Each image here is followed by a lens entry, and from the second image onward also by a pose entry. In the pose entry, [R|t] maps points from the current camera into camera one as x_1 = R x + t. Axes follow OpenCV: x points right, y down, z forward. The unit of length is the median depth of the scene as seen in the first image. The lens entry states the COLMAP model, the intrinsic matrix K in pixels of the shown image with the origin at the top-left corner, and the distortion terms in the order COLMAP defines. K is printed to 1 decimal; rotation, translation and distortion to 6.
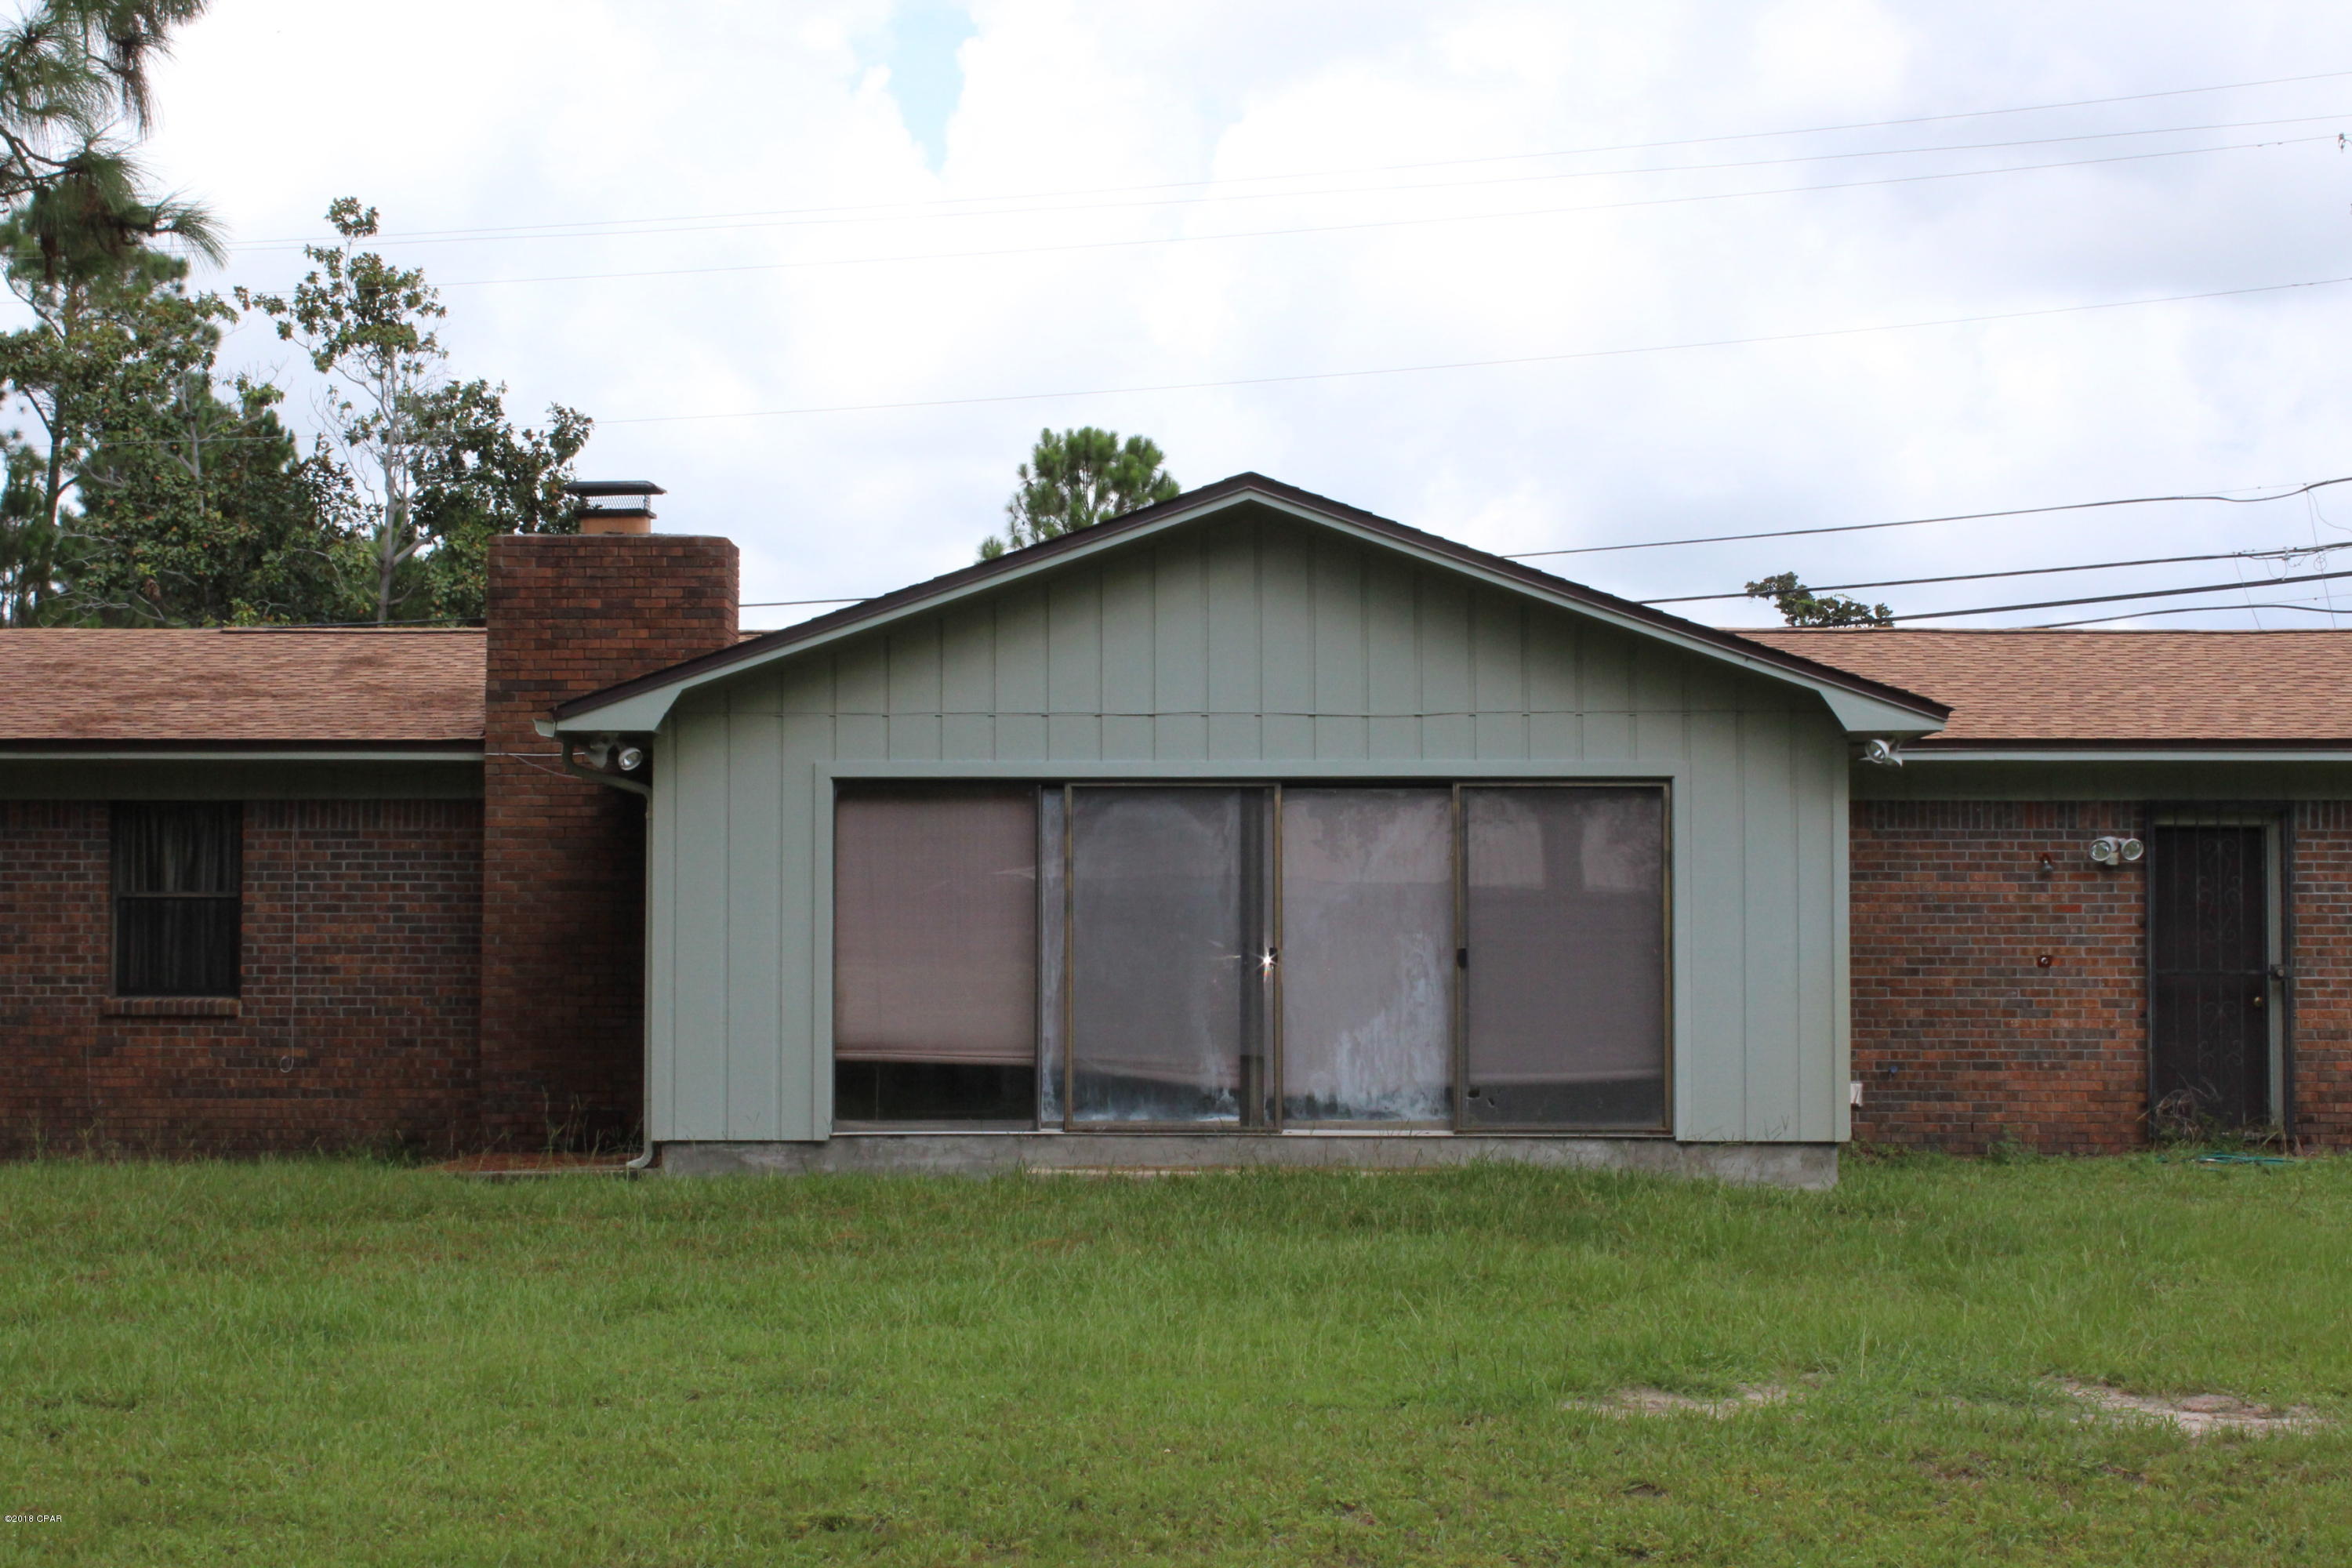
lens RADIAL K [[3890.8, 0, 1174.5], [0, 3890.8, 788.7], [0, 0, 1]] dist [-0.001458, 0.000000]
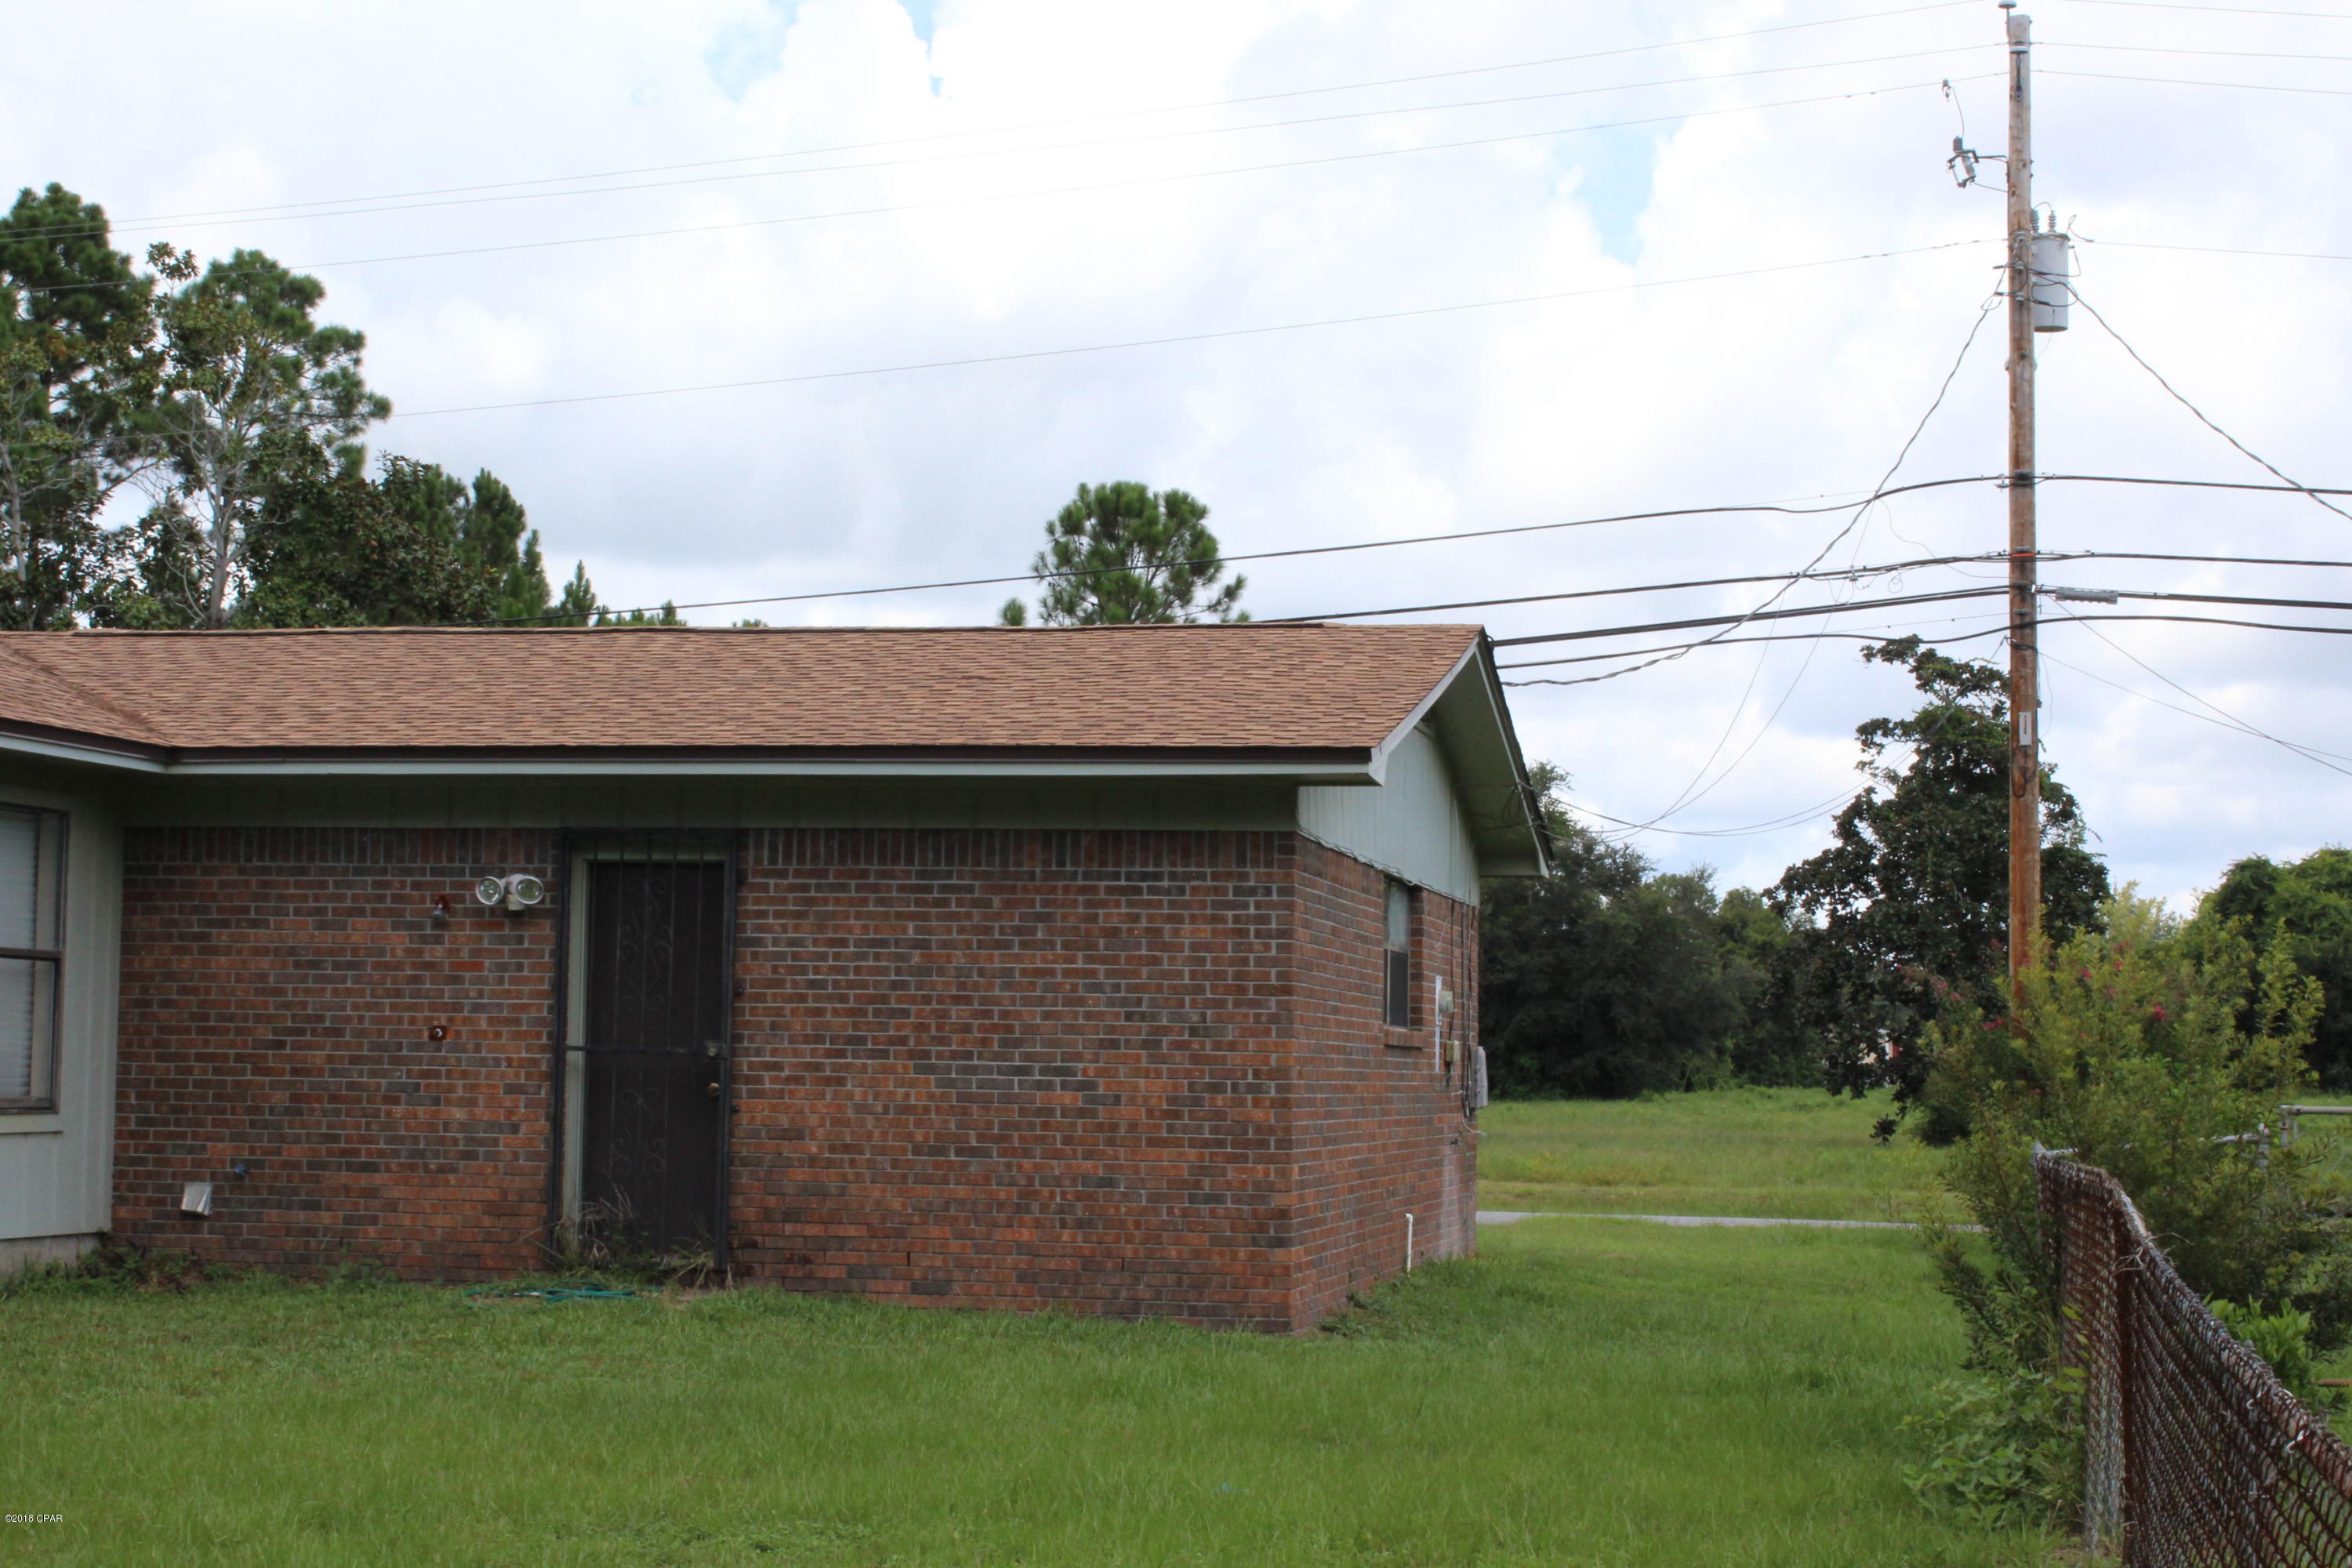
lens RADIAL K [[3890.8, 0, 1177.2], [0, 3890.8, 779.4], [0, 0, 1]] dist [-0.001458, 0.000000]
pose [[0.986110, 0.001083, -0.166089, 0.499757], [-0.005511, 0.999642, -0.026197, 0.013036], [0.166001, 0.026748, 0.985763, 0.253907]]
